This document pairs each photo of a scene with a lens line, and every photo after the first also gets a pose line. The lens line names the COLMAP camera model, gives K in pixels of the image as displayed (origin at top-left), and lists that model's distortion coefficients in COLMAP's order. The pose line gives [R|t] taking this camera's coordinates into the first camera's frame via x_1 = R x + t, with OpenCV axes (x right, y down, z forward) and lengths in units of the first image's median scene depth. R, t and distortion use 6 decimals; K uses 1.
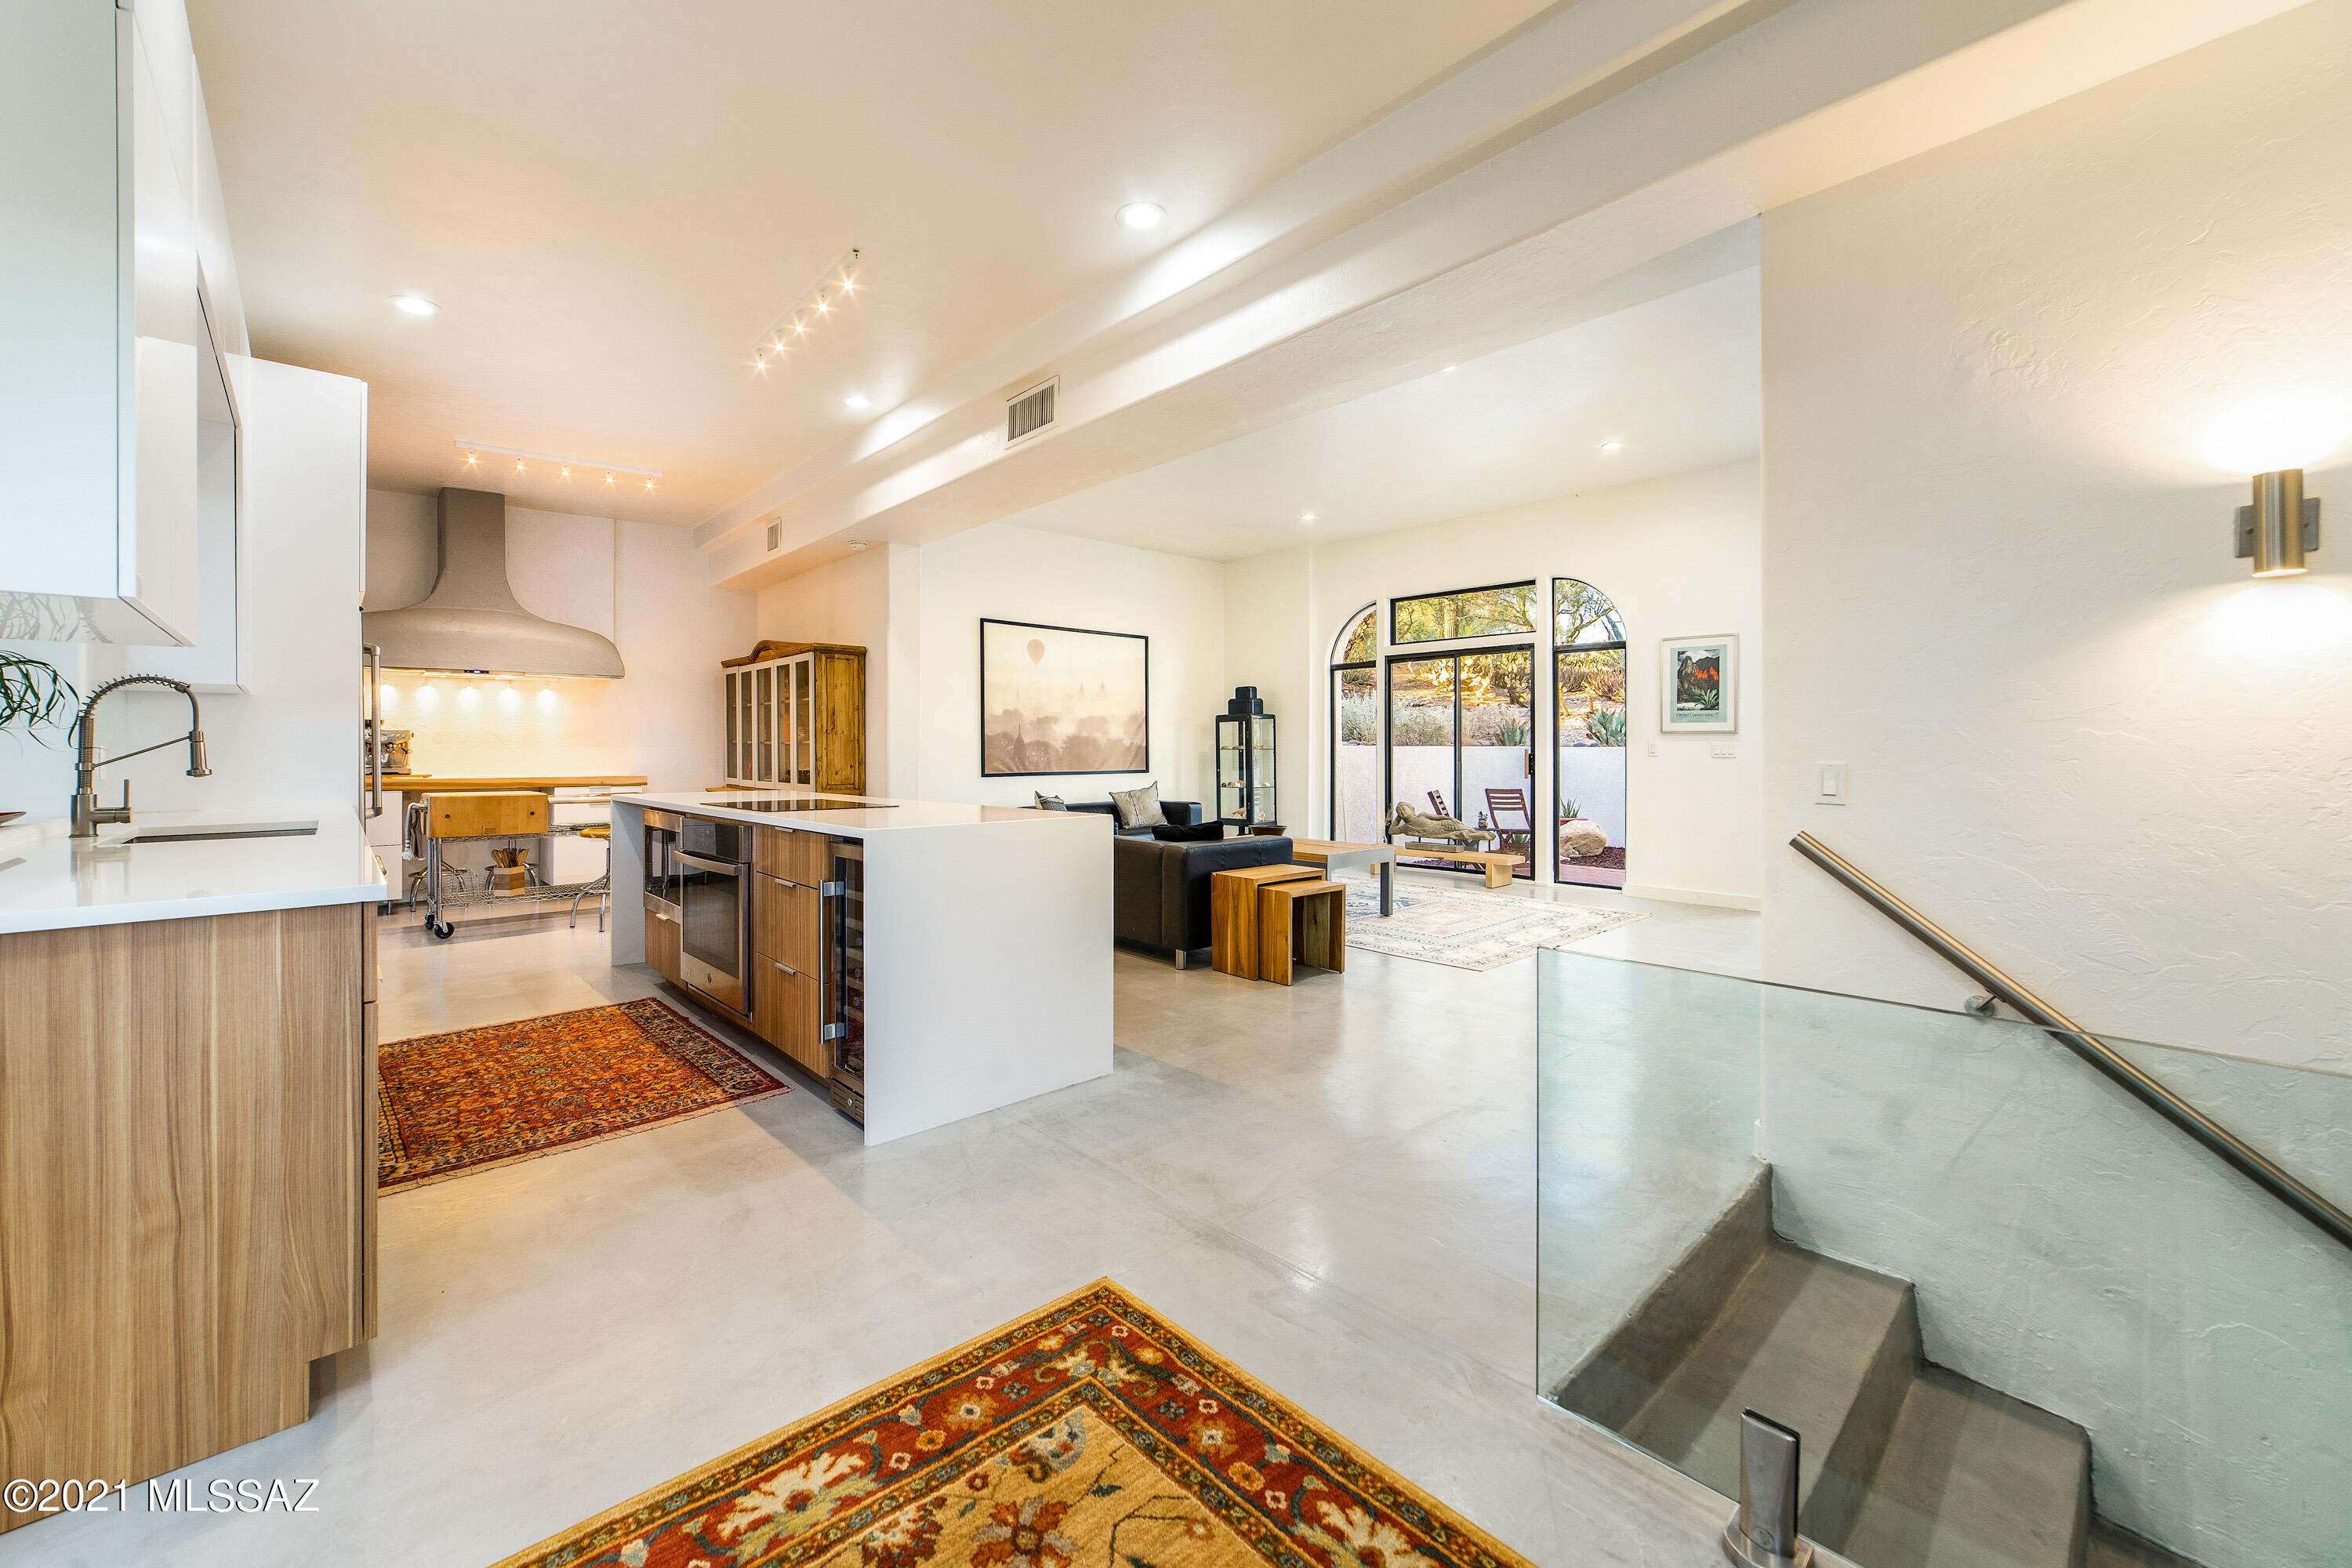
lens RADIAL K [[928.2, 0, 1159.1], [0, 928.2, 747.6], [0, 0, 1]] dist [-0.018651, 0.006057]
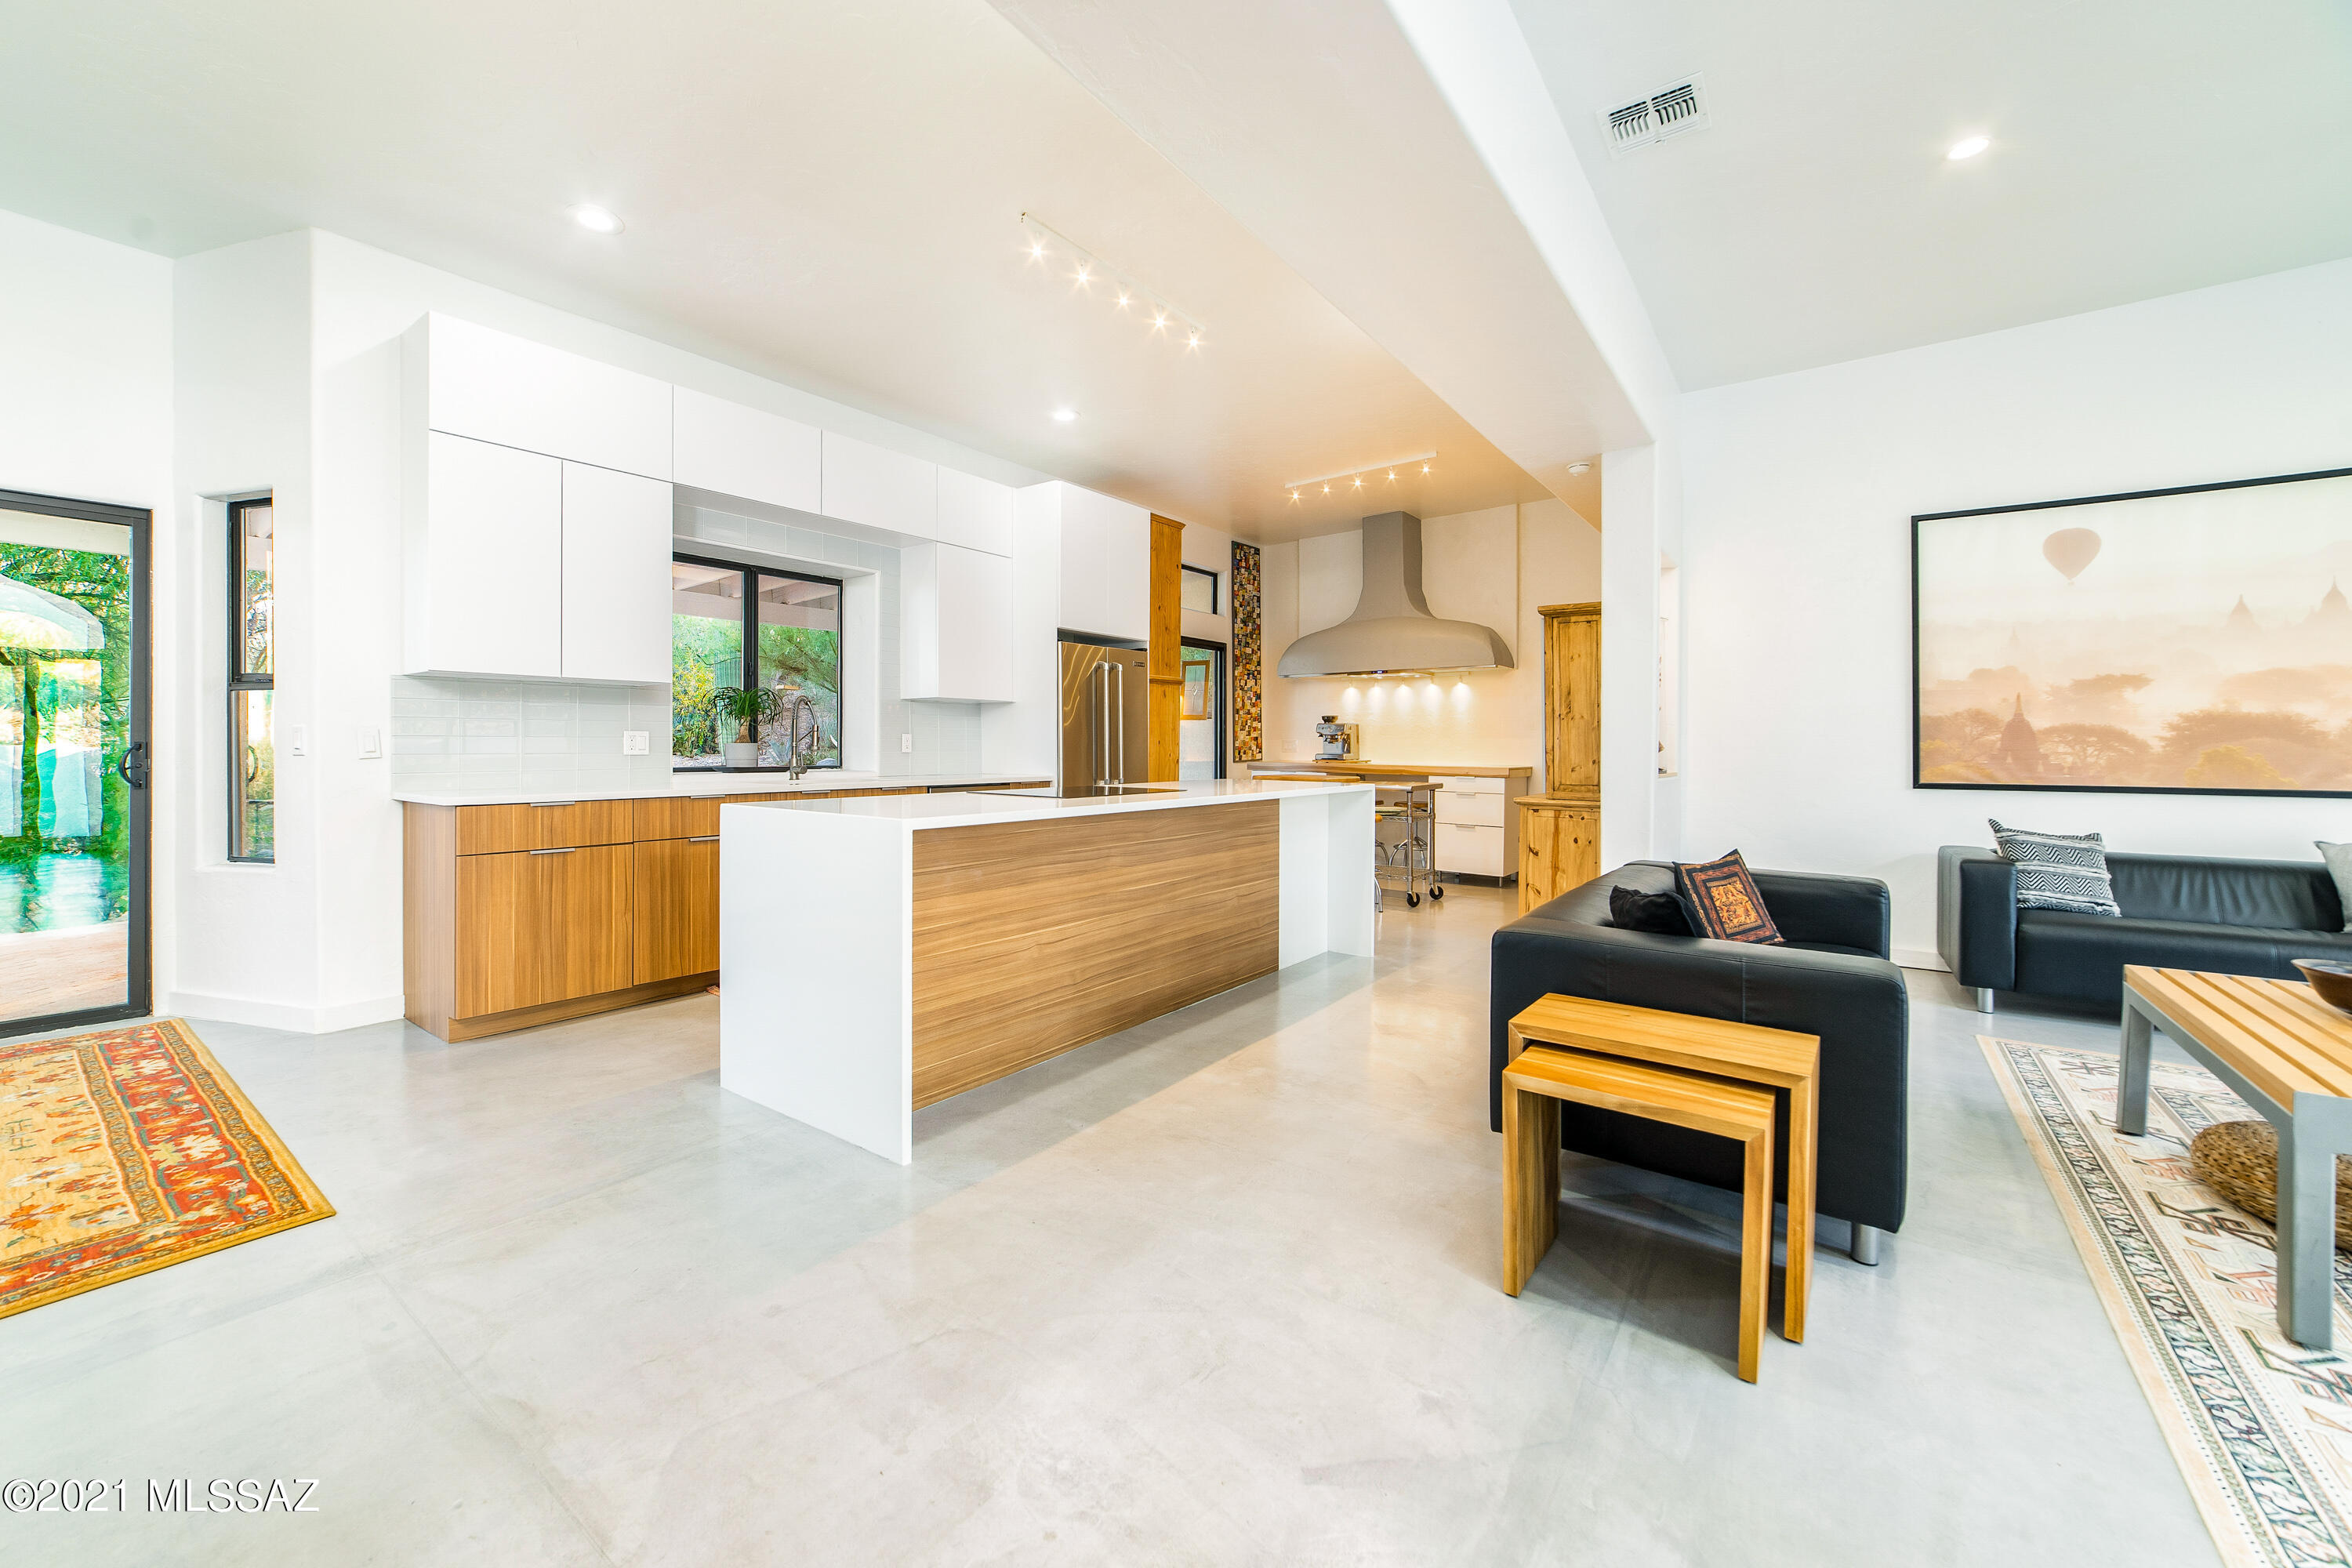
lens RADIAL K [[928.2, 0, 1159.1], [0, 928.2, 747.6], [0, 0, 1]] dist [-0.018651, 0.006057]
pose [[0.190675, 0.008415, -0.981617, 0.339665], [-0.002679, 0.999964, 0.008052, 0.003421], [0.981650, 0.001094, 0.190691, 0.500525]]
